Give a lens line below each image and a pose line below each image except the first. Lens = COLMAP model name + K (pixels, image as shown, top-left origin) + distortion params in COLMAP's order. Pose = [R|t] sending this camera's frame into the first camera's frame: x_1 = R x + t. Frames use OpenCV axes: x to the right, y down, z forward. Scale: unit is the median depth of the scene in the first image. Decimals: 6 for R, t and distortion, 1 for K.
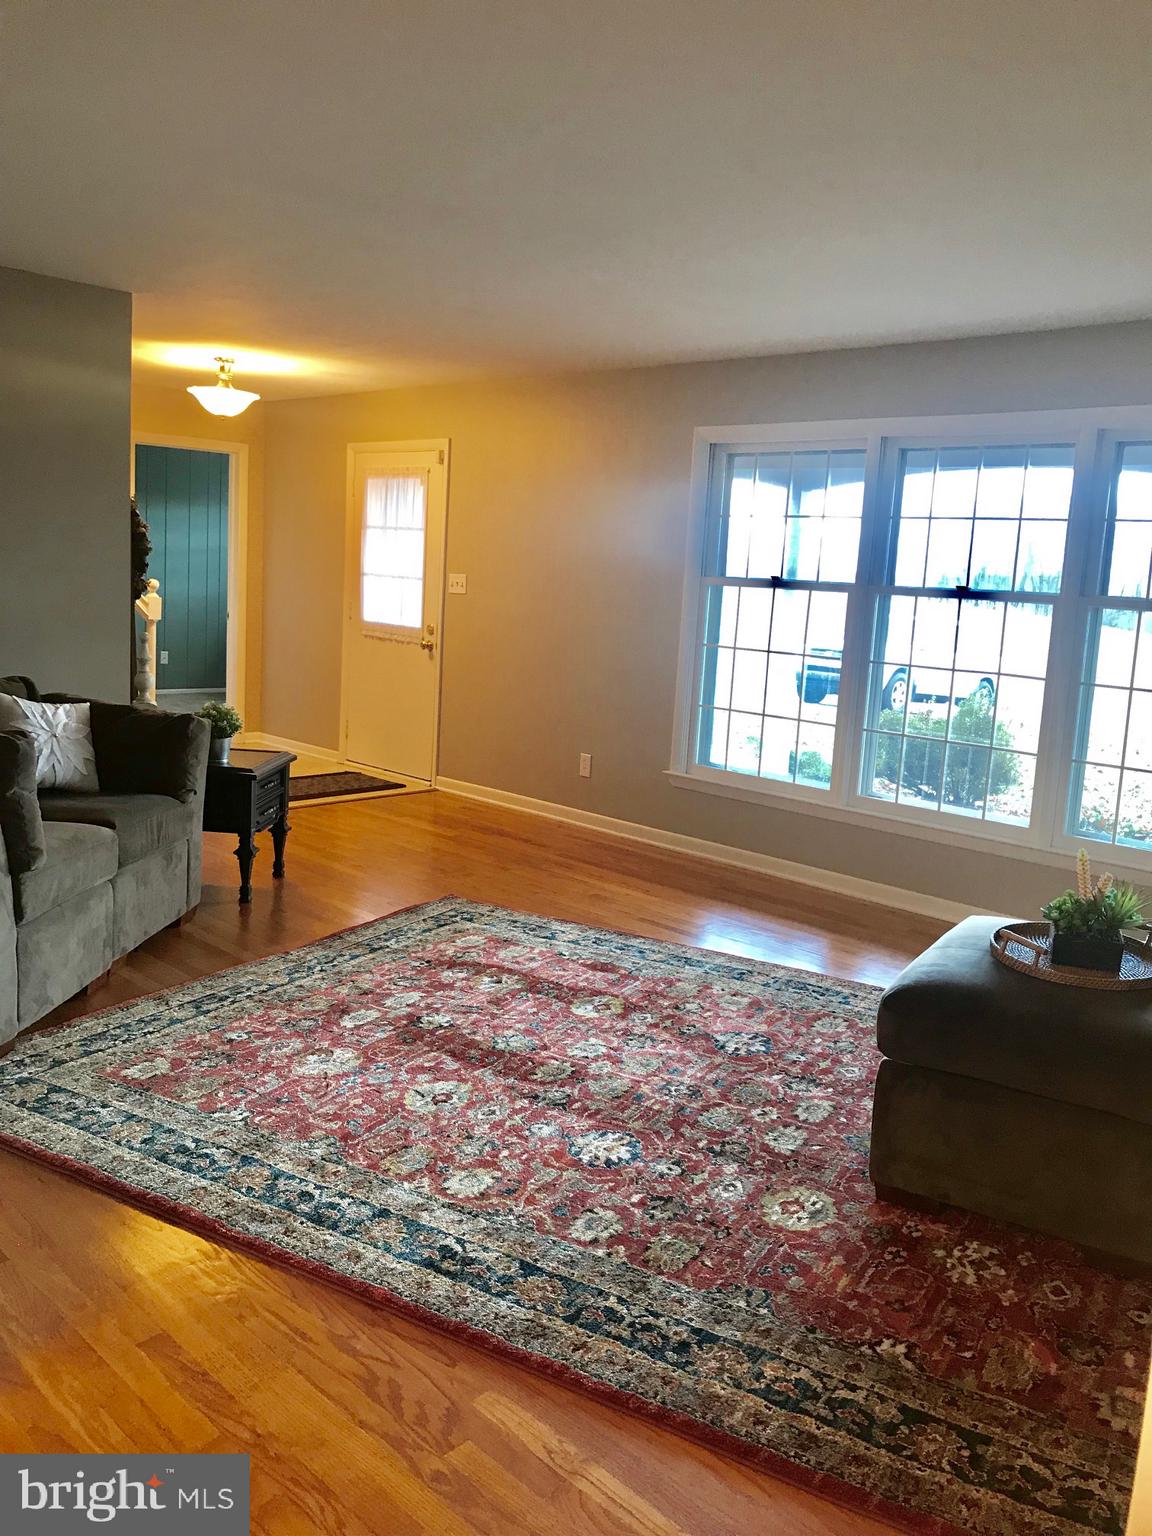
lens RADIAL K [[1261.8, 0, 584.3], [0, 1261.8, 765.2], [0, 0, 1]] dist [0.055970, -0.064959]
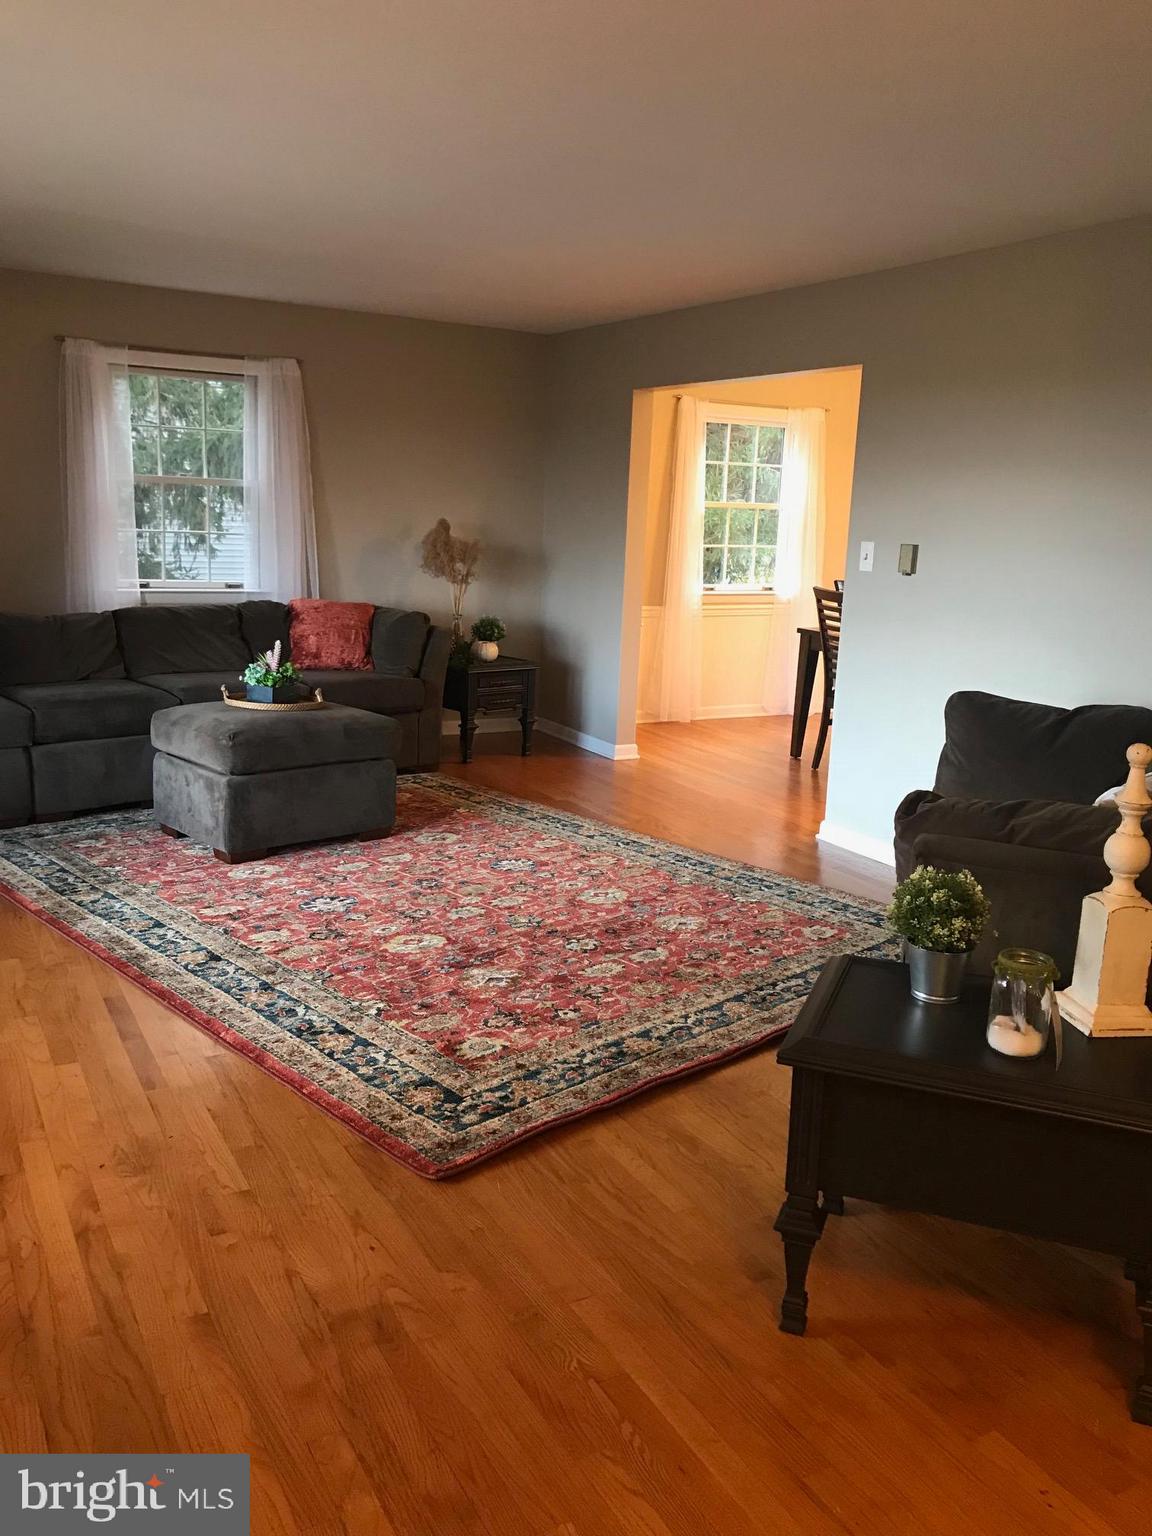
lens RADIAL K [[1261.8, 0, 590.2], [0, 1261.8, 756.2], [0, 0, 1]] dist [0.055970, -0.064959]
pose [[-0.958696, -0.138894, 0.248213, -0.372072], [-0.044343, 0.934979, 0.351921, -0.324164], [-0.280954, 0.326379, -0.902520, 1.932111]]
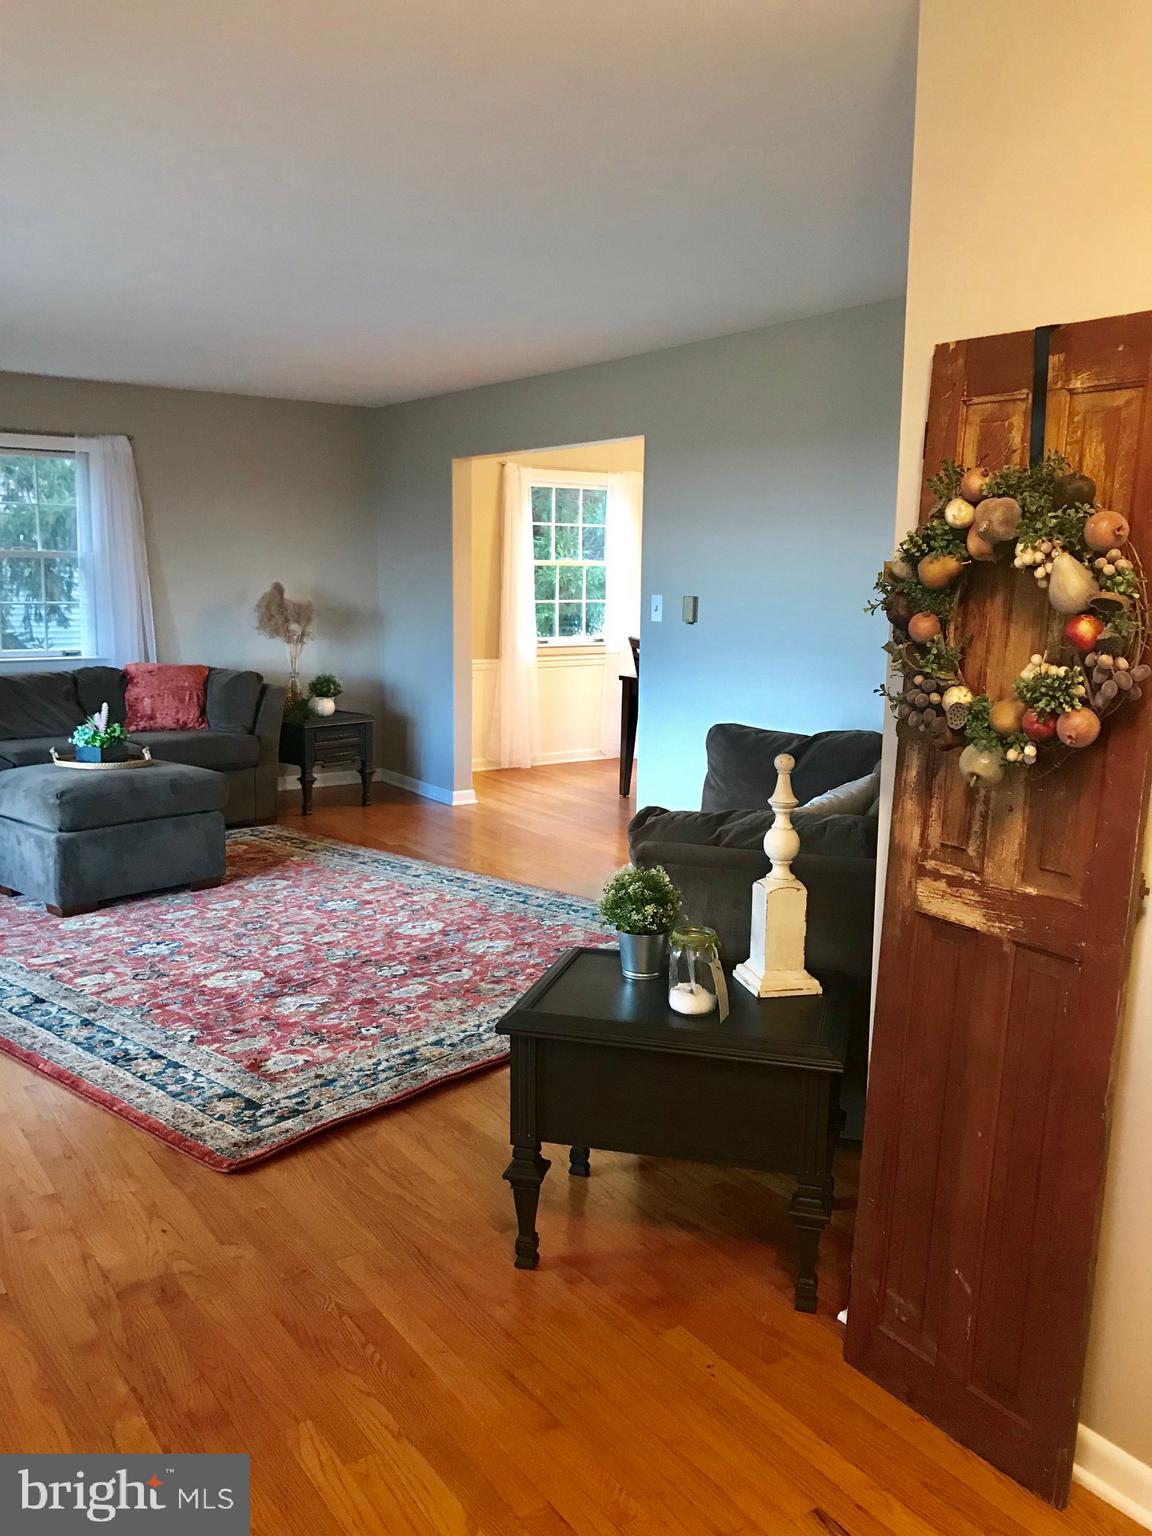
lens RADIAL K [[1261.8, 0, 589.2], [0, 1261.8, 760.0], [0, 0, 1]] dist [0.055970, -0.064959]
pose [[-0.981912, -0.088099, 0.167590, -0.477739], [-0.032295, 0.950111, 0.310234, -0.348609], [-0.186561, 0.299211, -0.935771, 2.017804]]
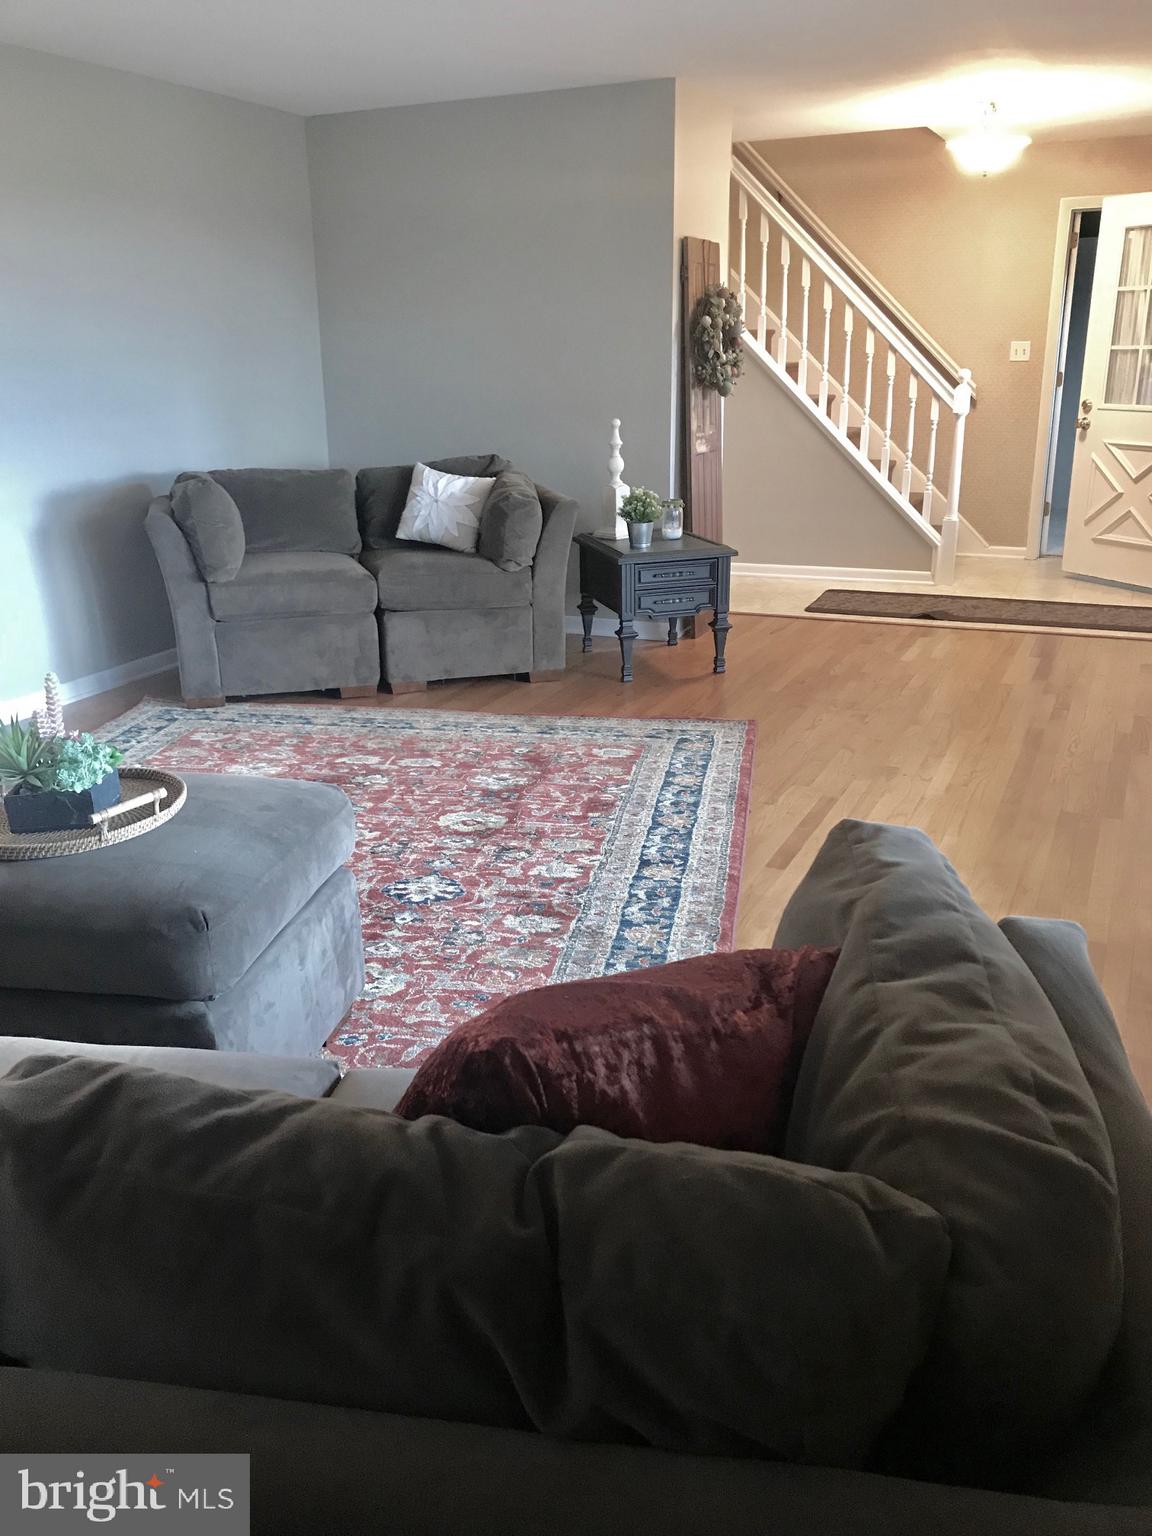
lens RADIAL K [[1261.8, 0, 580.6], [0, 1261.8, 769.3], [0, 0, 1]] dist [0.055970, -0.064959]
pose [[0.358485, 0.245236, -0.900748, 0.922106], [-0.117653, 0.969054, 0.217009, -0.060394], [0.926092, 0.028181, 0.376244, 0.771513]]
